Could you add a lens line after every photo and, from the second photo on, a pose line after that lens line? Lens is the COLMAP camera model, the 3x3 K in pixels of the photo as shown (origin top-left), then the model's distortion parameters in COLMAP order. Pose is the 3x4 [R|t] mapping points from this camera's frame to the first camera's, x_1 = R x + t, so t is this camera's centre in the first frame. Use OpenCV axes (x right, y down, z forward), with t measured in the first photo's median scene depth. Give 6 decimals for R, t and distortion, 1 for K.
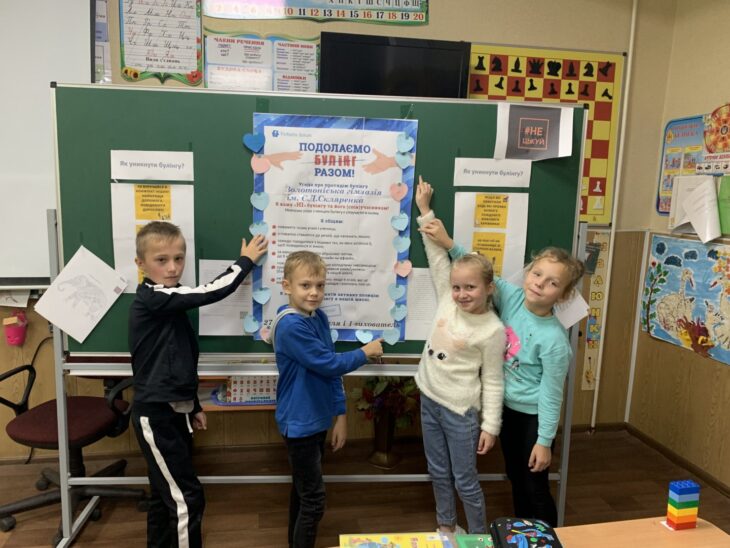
lens RADIAL K [[603.0, 0, 366.1], [0, 603.0, 281.5], [0, 0, 1]] dist [0.048220, -0.038218]
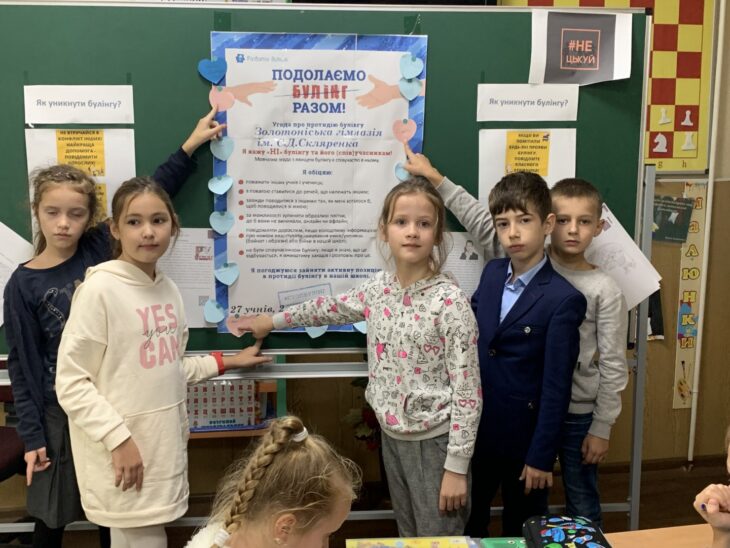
lens RADIAL K [[902.4, 0, 365.1], [0, 902.4, 280.7], [0, 0, 1]] dist [0.059472, 0.000000]
pose [[0.999598, -0.027610, 0.006510, -0.008018], [0.027538, 0.999562, 0.010880, 0.025294], [-0.006808, -0.010696, 0.999920, -0.135297]]
